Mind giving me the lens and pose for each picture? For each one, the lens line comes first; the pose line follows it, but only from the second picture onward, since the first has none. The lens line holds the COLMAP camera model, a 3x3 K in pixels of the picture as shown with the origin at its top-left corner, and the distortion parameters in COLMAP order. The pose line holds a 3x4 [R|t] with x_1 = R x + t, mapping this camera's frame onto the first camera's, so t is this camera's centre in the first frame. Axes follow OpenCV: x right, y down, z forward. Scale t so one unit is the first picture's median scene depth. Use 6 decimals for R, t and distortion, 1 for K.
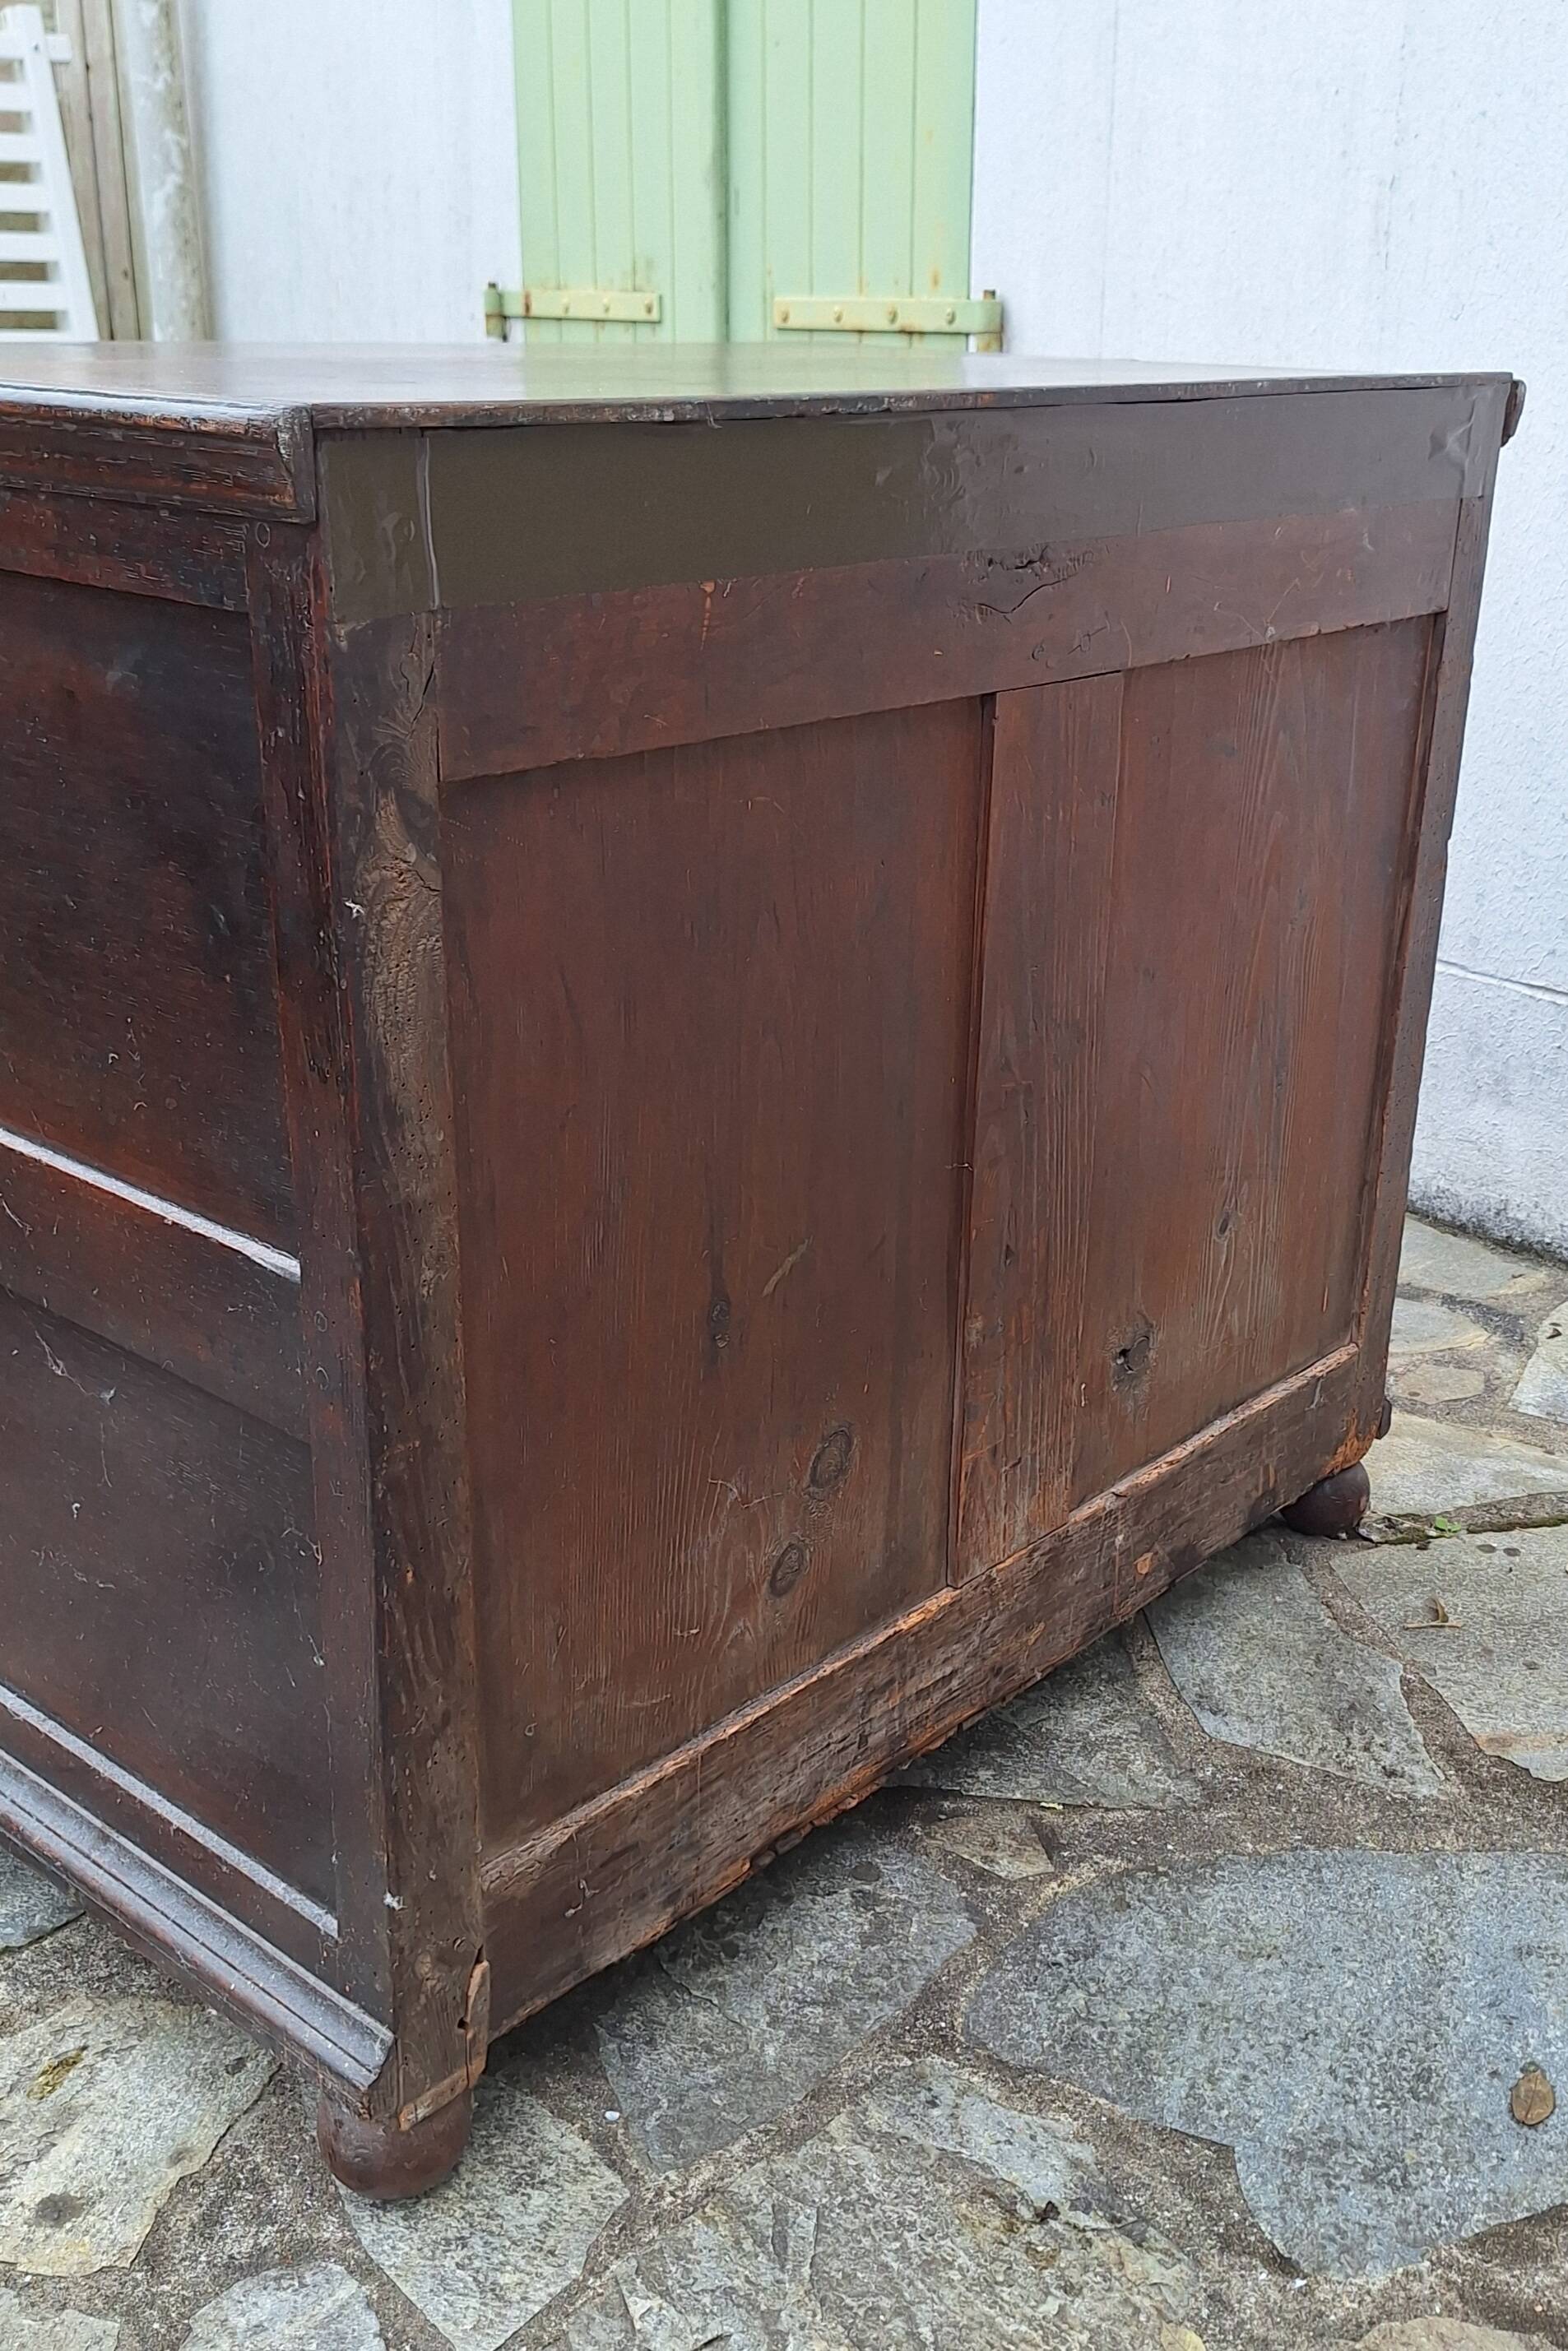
lens RADIAL K [[2324.5, 0, 876.8], [0, 2324.5, 1176.6], [0, 0, 1]] dist [0.043219, 0.000000]
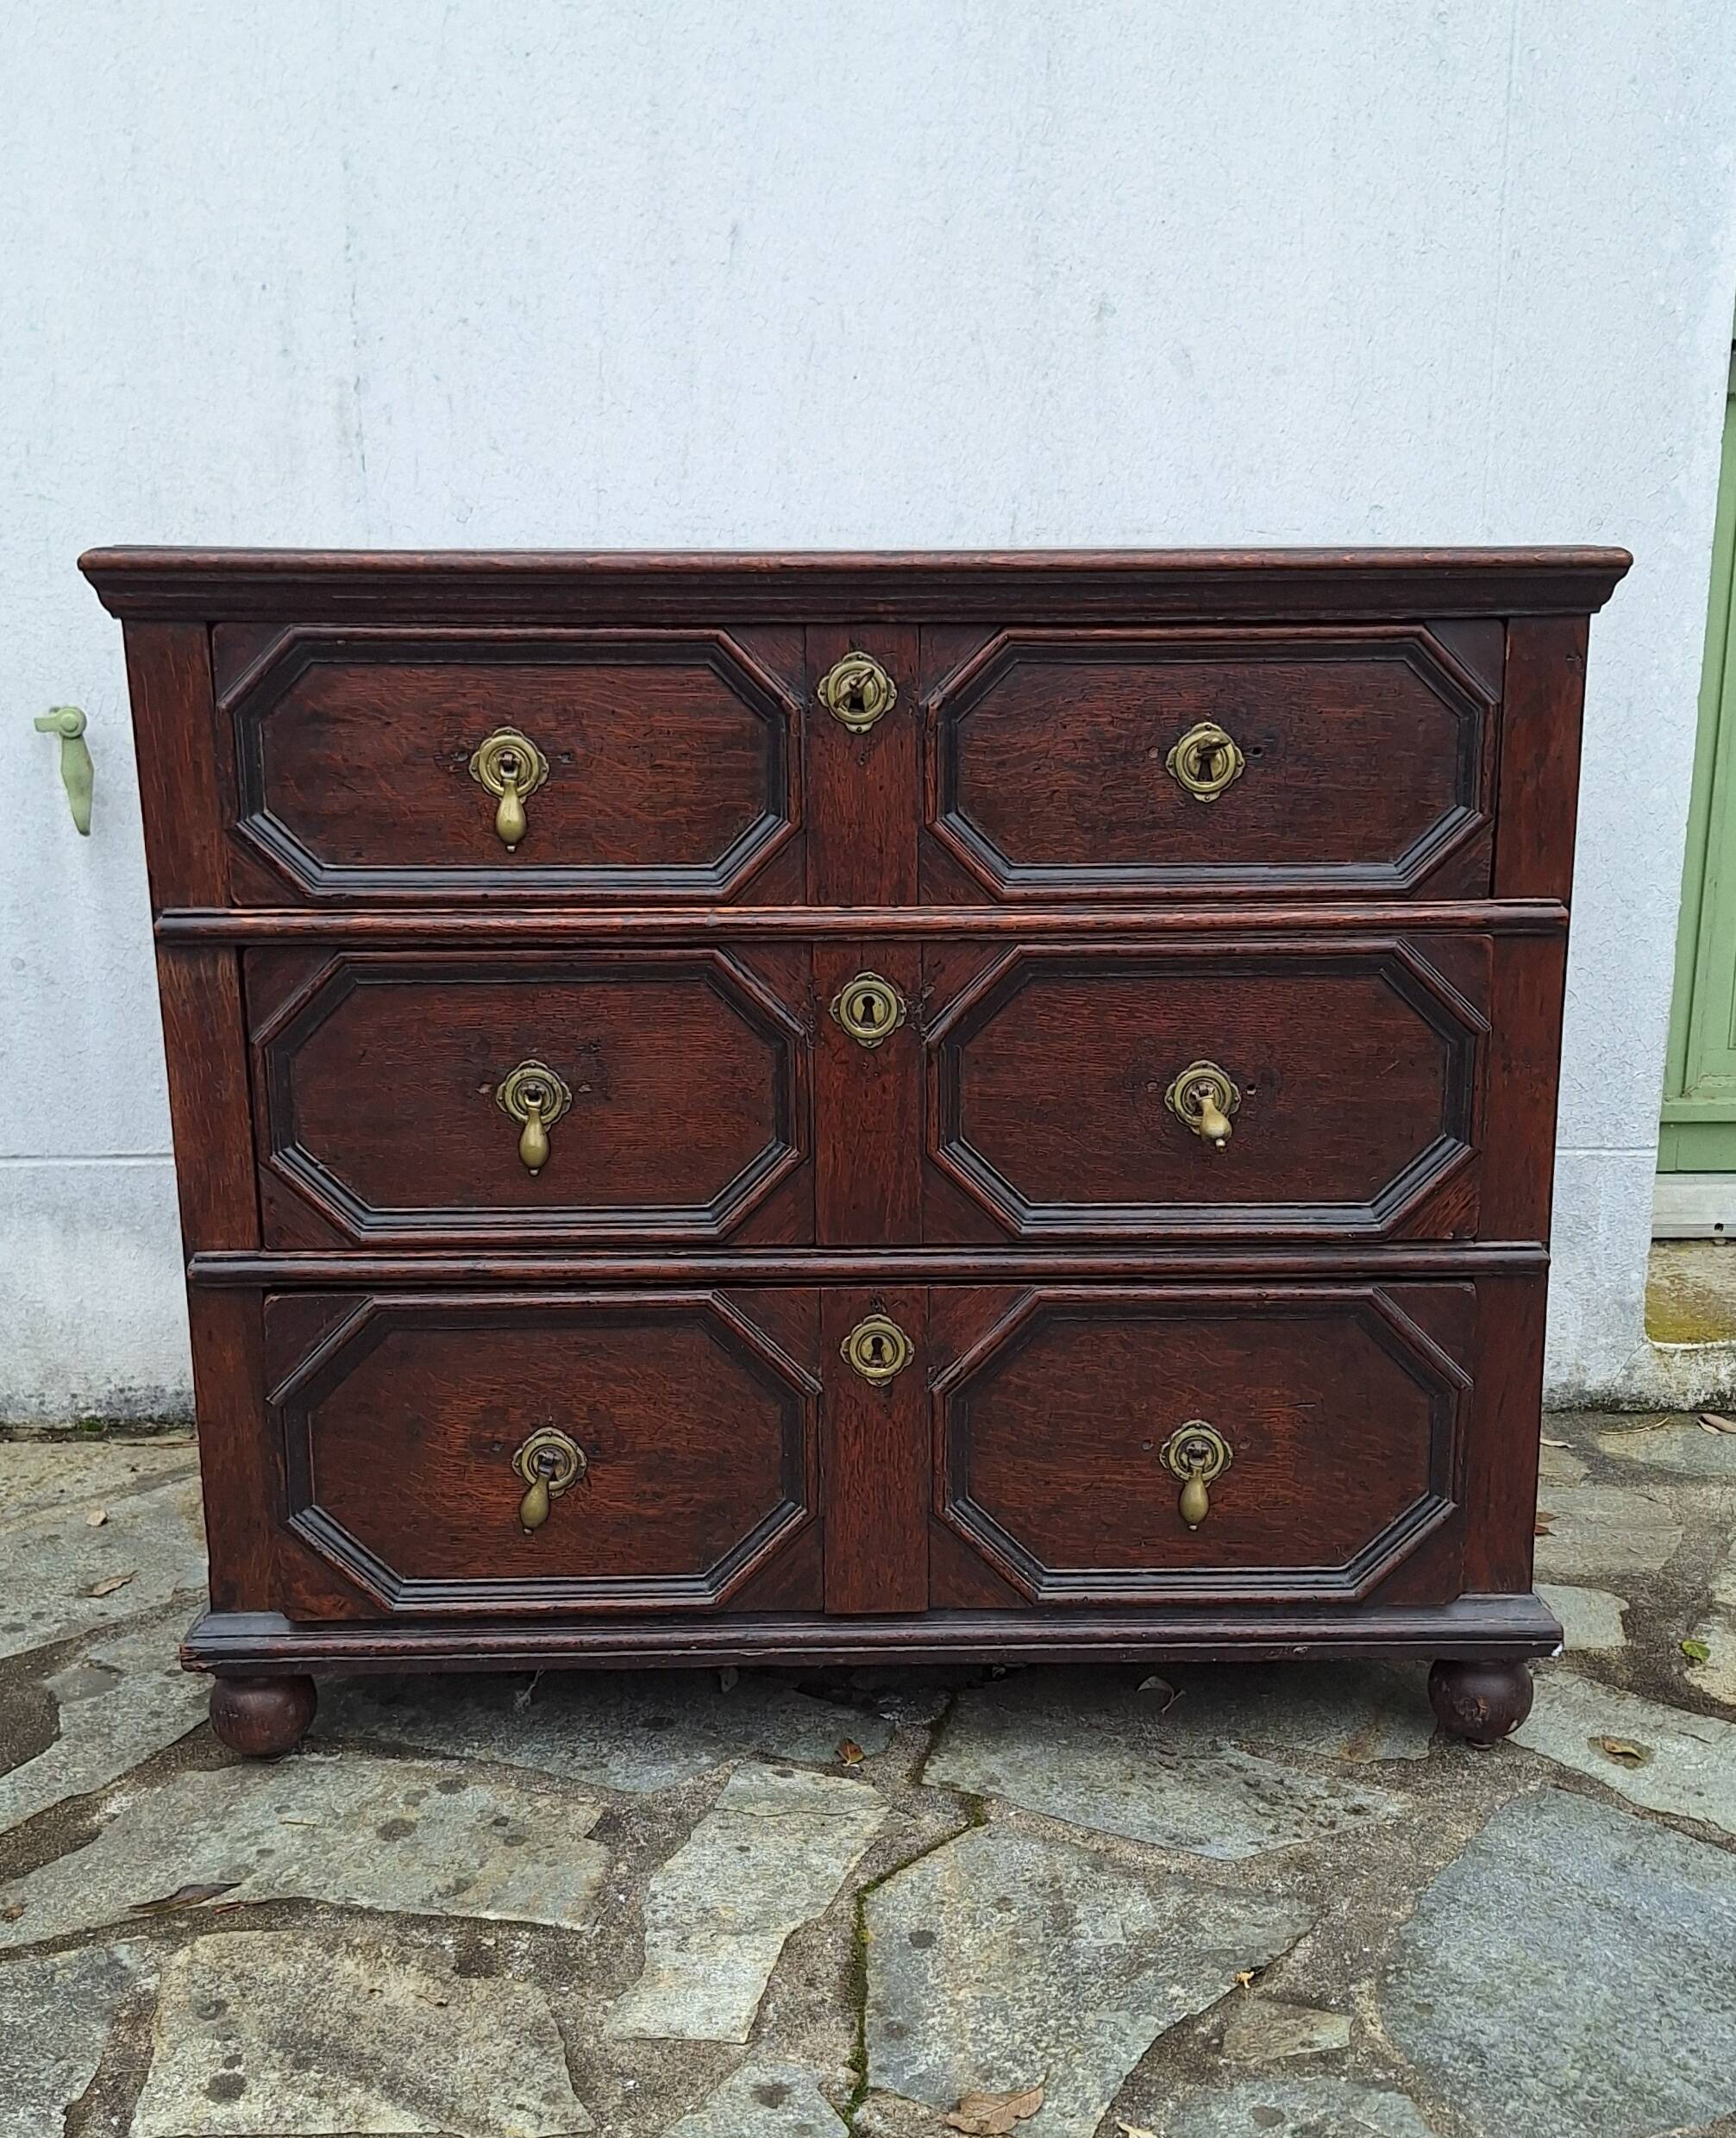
lens RADIAL K [[2455.8, 0, 841.4], [0, 2455.8, 1159.3], [0, 0, 1]] dist [0.055963, 0.000000]
pose [[0.597748, -0.212420, 0.773030, -0.828249], [0.289269, 0.956447, 0.039142, -0.163888], [-0.747677, 0.200217, 0.633161, 0.439001]]
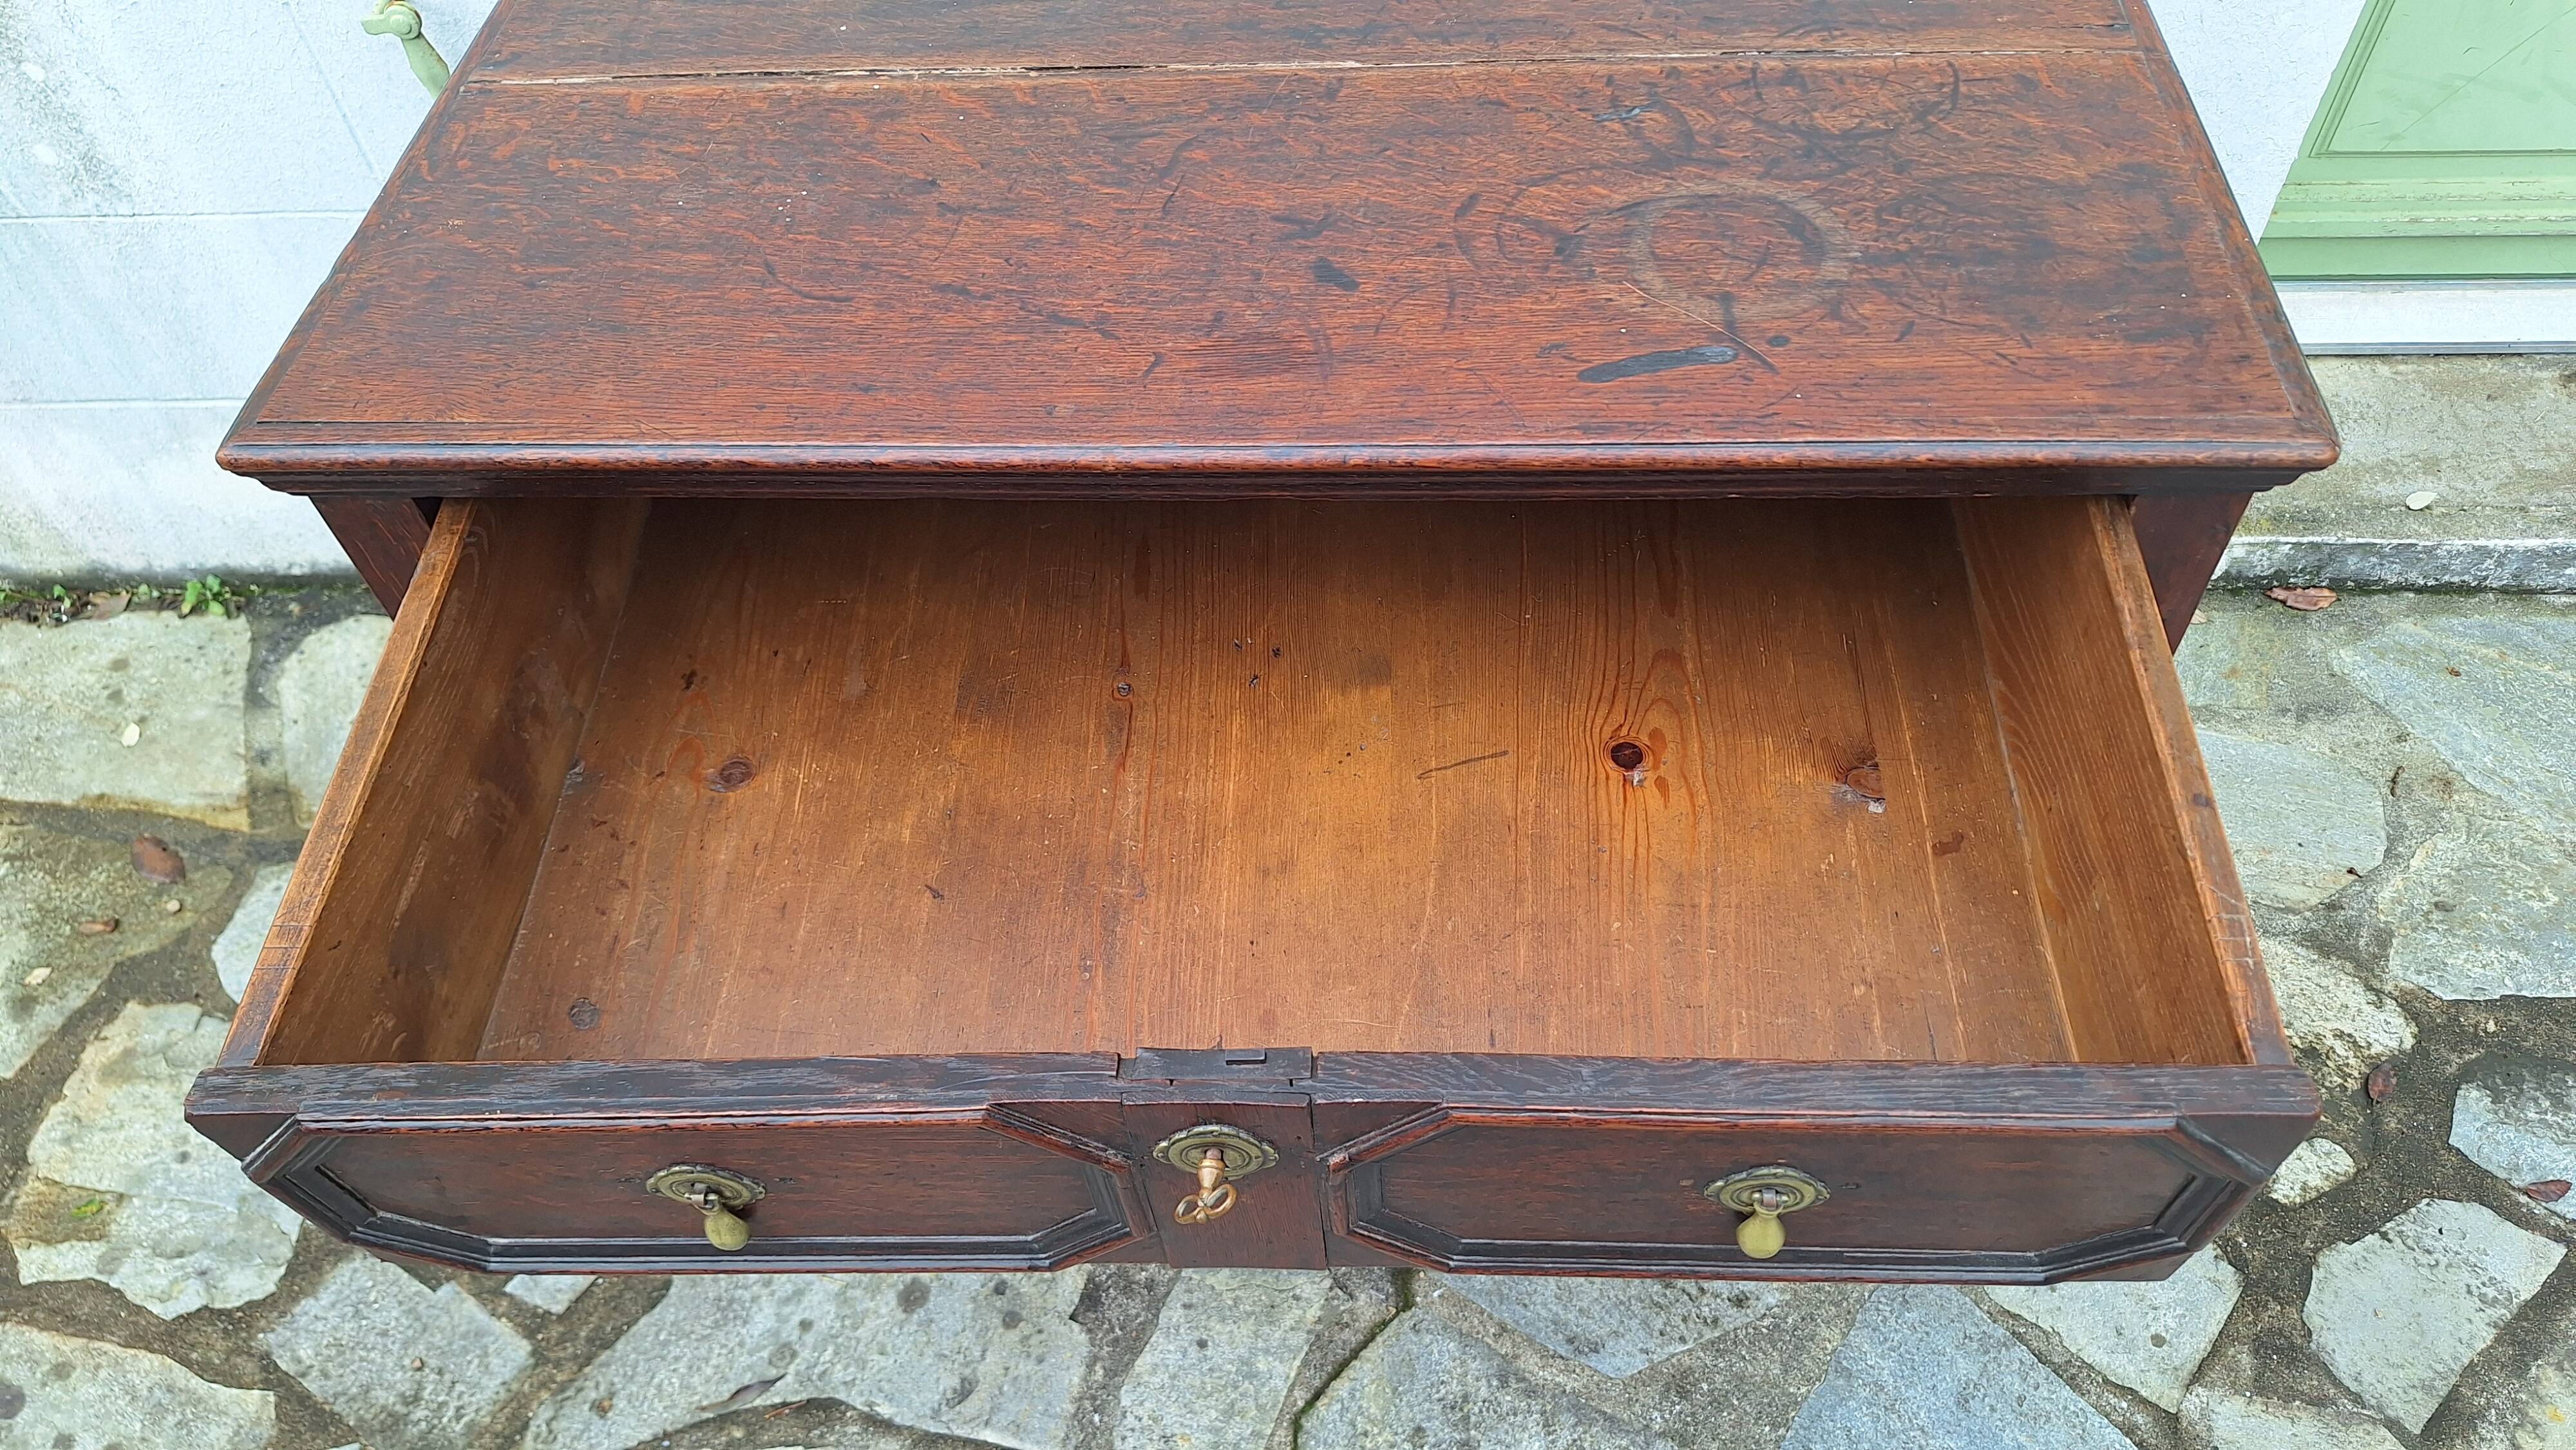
lens RADIAL K [[1802.2, 0, 1282.1], [0, 1802.2, 750.8], [0, 0, 1]] dist [0.053859, -0.070648]
pose [[0.643597, -0.629520, 0.435300, -0.188595], [0.319683, 0.737870, 0.594433, -0.676289], [-0.695403, -0.243418, 0.676138, 0.659147]]
